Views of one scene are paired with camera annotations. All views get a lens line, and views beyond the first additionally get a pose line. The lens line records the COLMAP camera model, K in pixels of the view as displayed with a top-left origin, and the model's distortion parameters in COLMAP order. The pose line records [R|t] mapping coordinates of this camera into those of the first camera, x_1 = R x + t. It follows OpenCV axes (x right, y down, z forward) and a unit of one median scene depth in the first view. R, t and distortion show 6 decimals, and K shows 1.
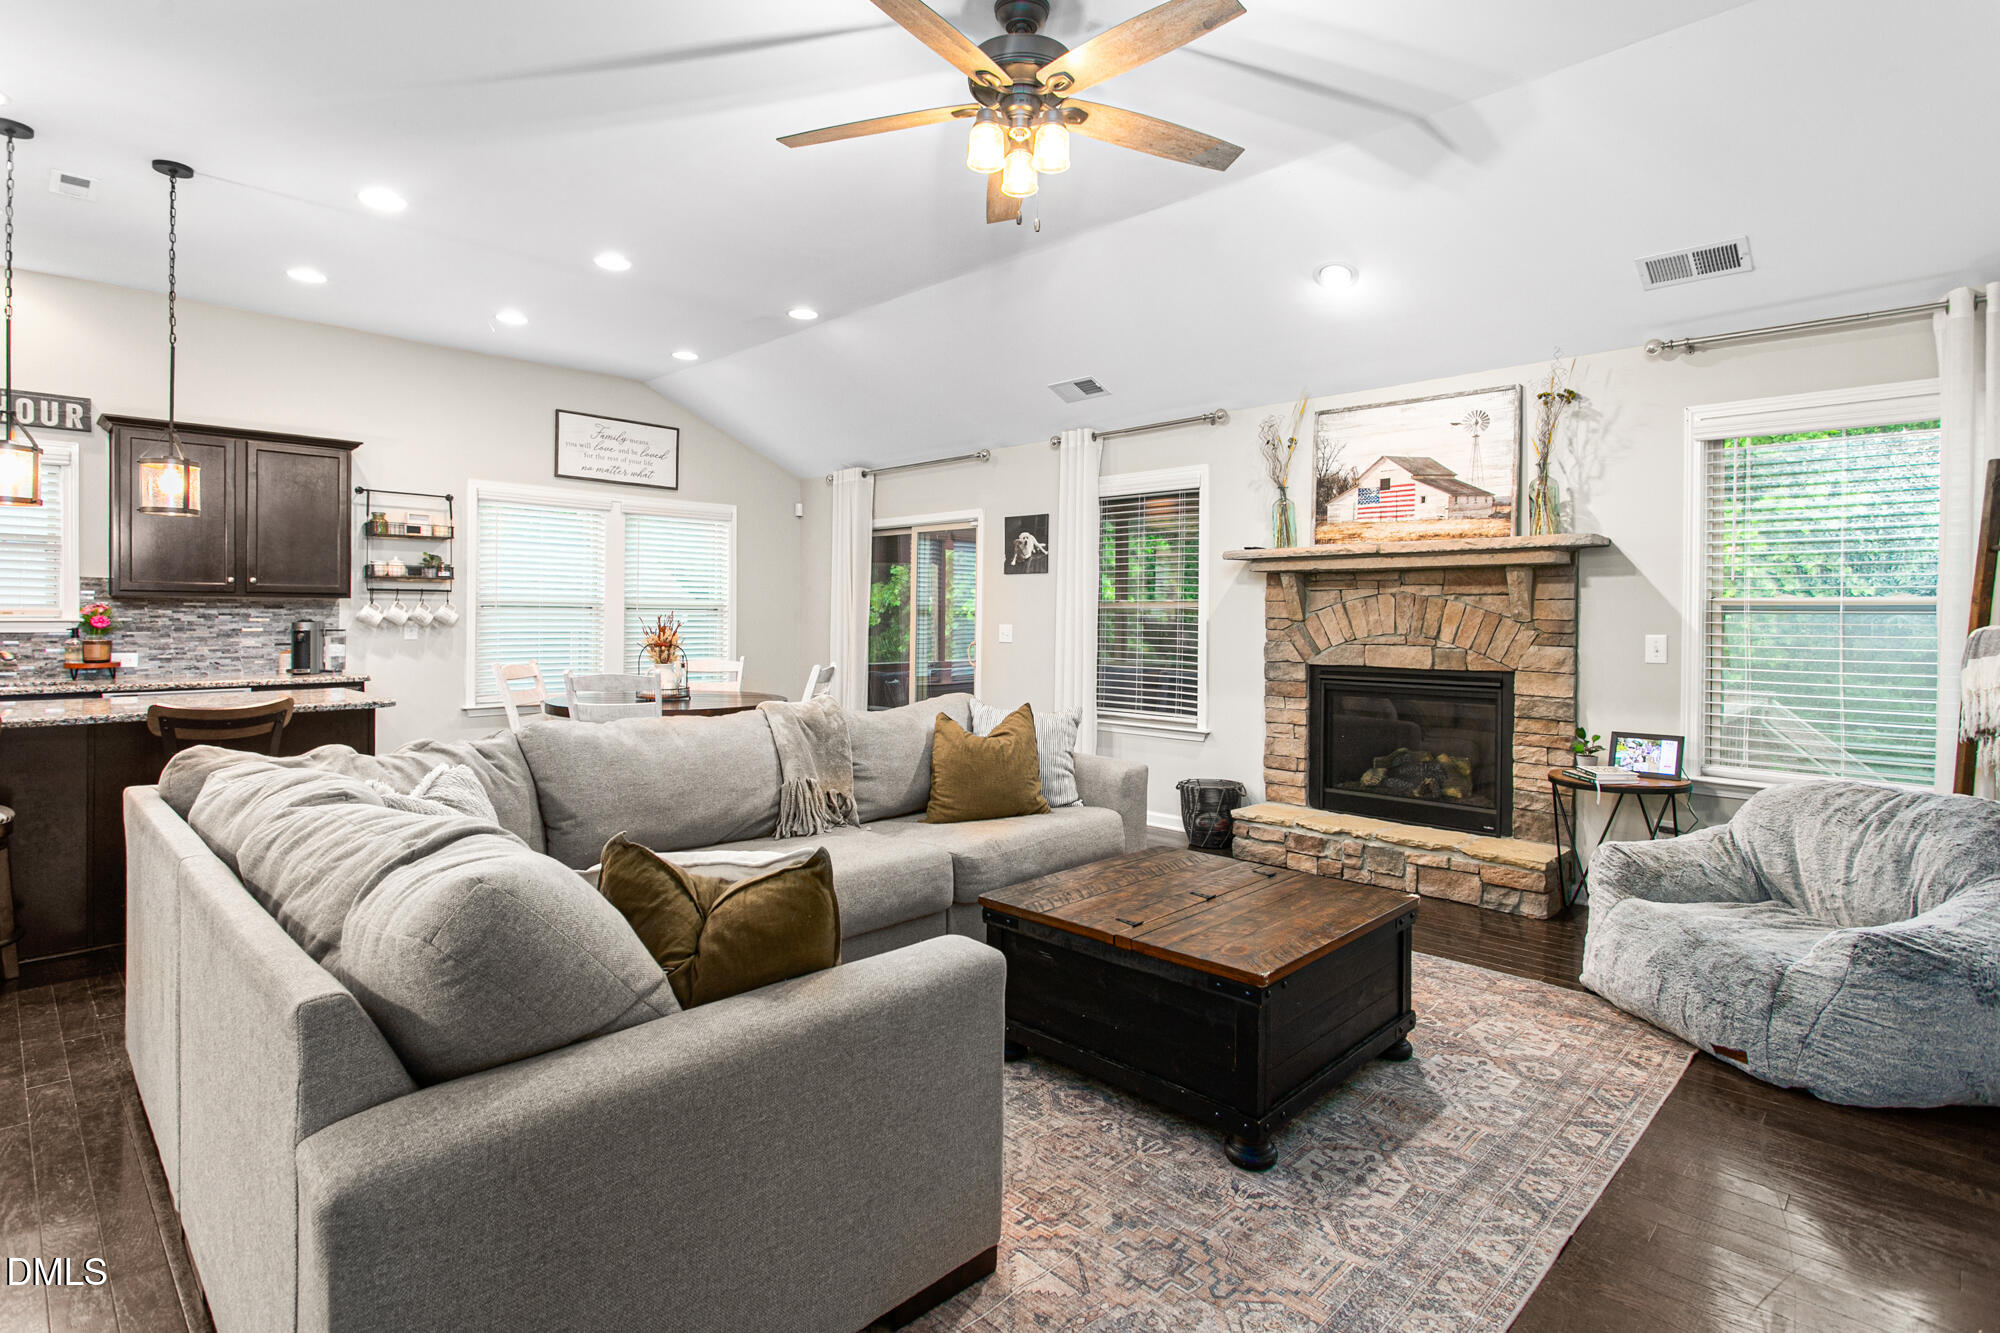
lens RADIAL K [[998.2, 0, 1014.6], [0, 998.2, 614.9], [0, 0, 1]] dist [0.002312, 0.001077]
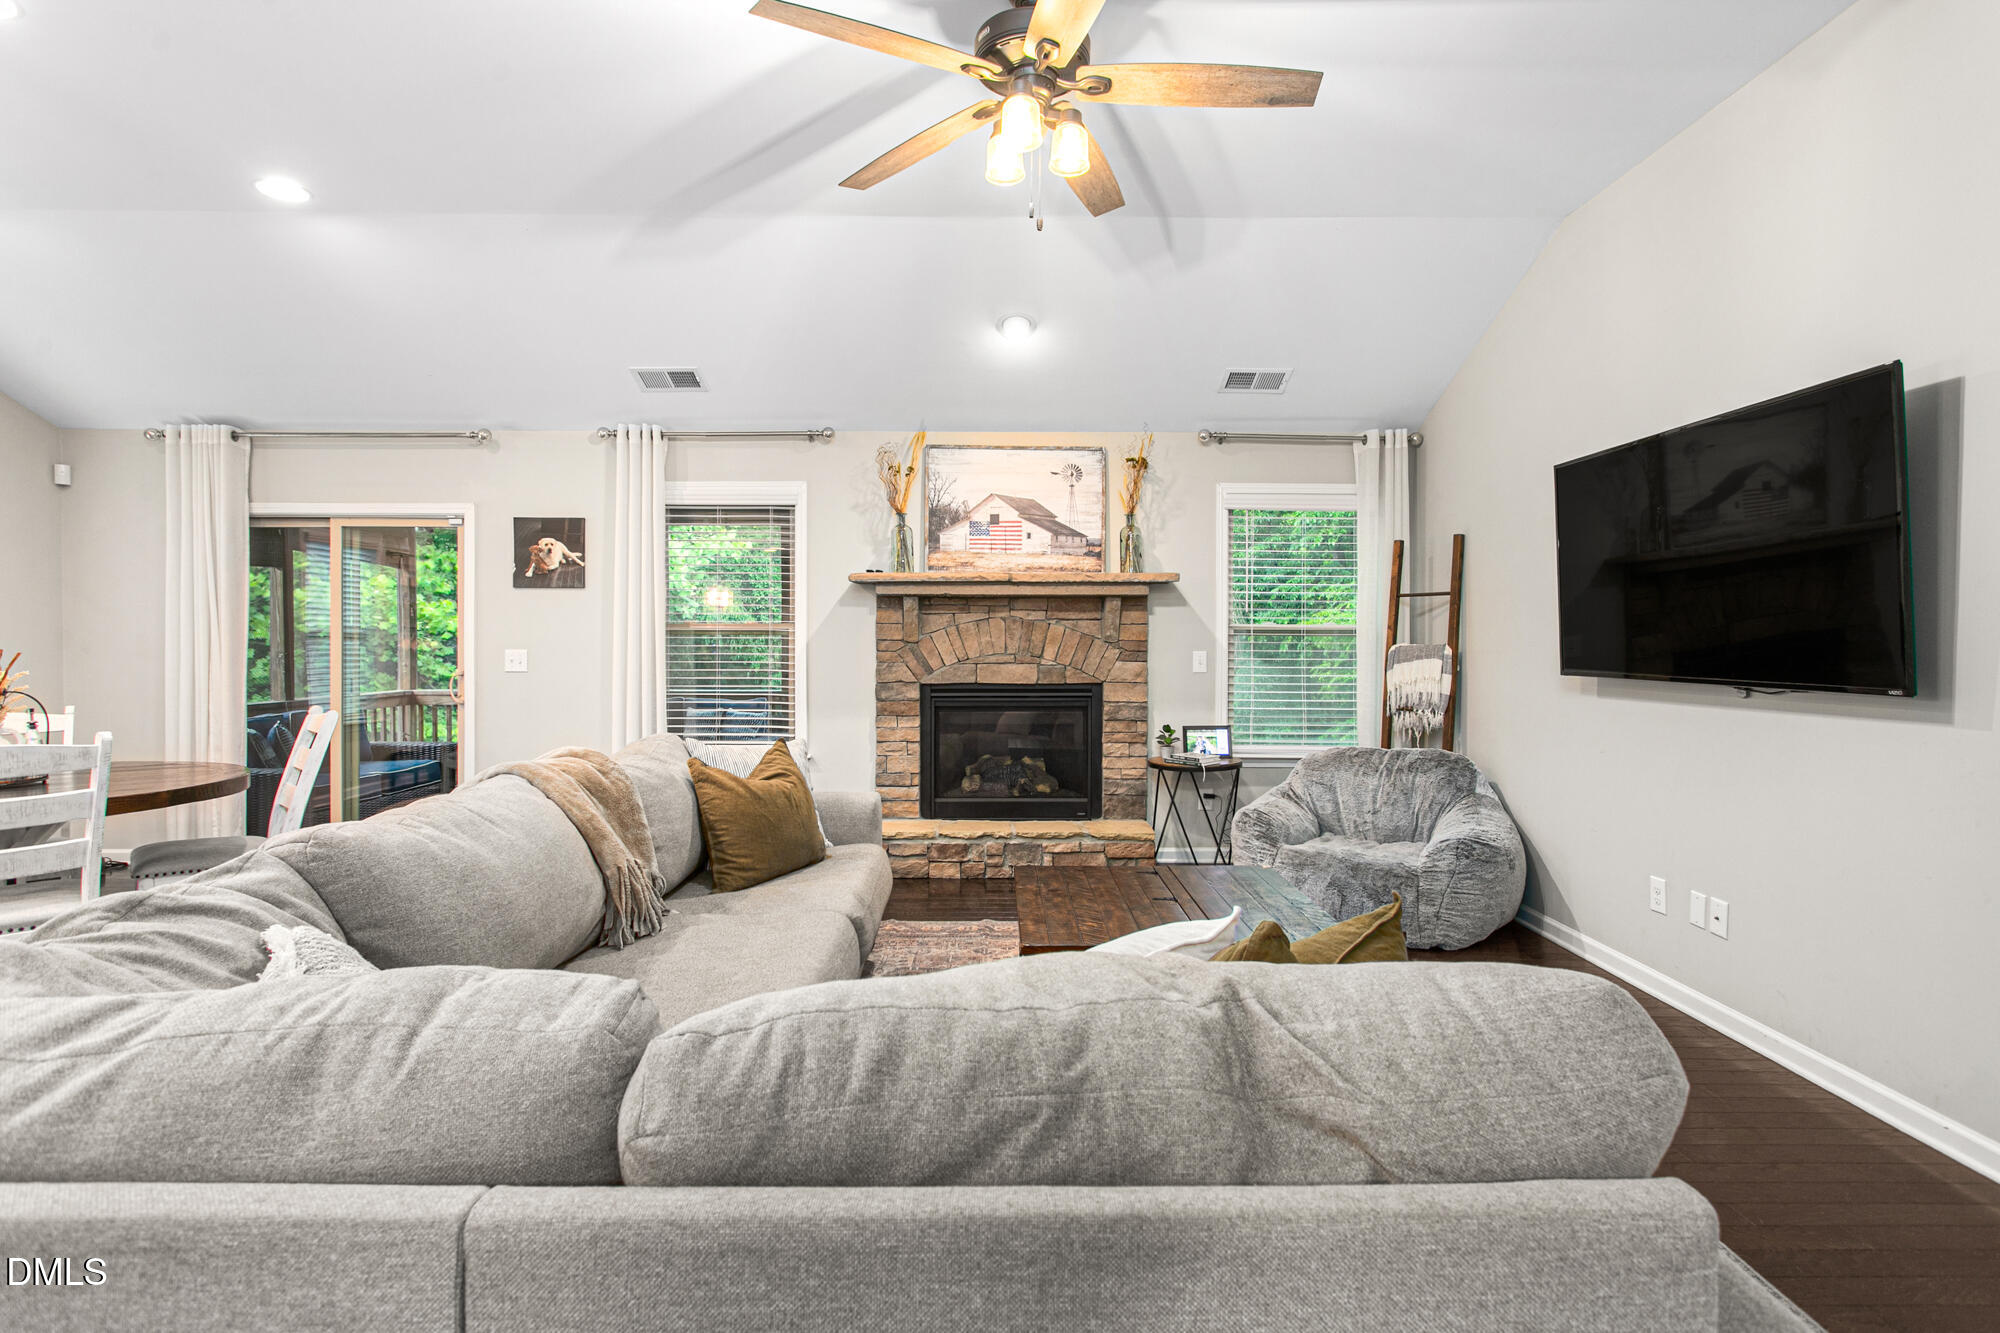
lens RADIAL K [[971.0, 0, 1009.5], [0, 971.0, 651.2], [0, 0, 1]] dist [0.000536, 0.001933]
pose [[0.712771, -0.014173, 0.701253, -0.356003], [0.002288, 0.999837, 0.017883, -0.003076], [-0.701393, -0.011142, 0.712688, 0.202332]]
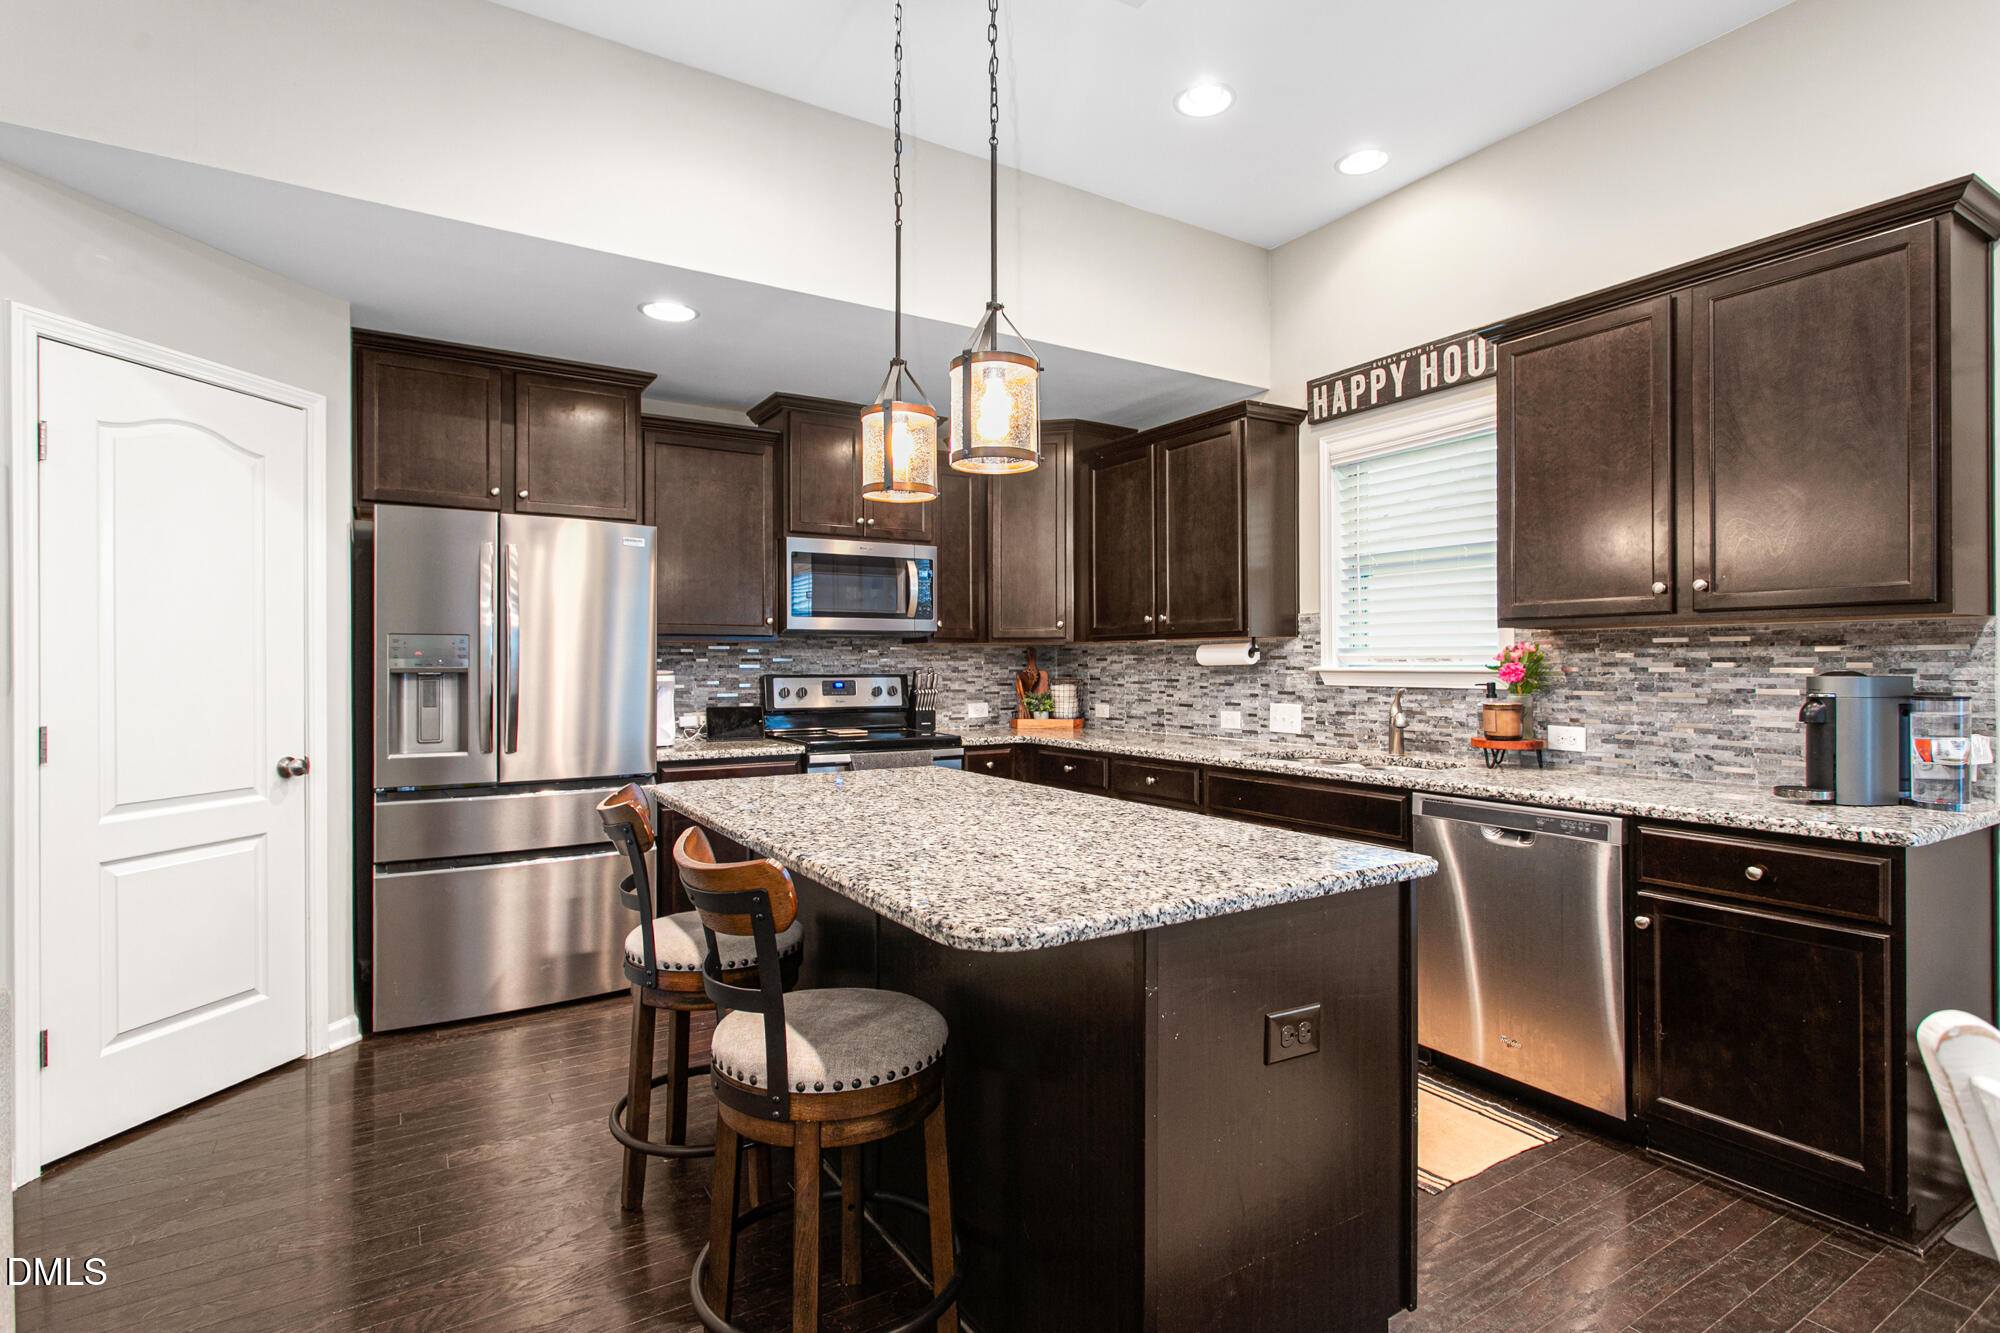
lens RADIAL K [[974.6, 0, 1003.4], [0, 974.6, 658.5], [0, 0, 1]] dist [0.001246, 0.001300]
pose [[-0.230012, -0.008781, -0.973148, -0.261933], [0.002945, 0.999948, -0.009719, 0.002849], [0.973183, -0.005101, -0.229974, 0.834611]]
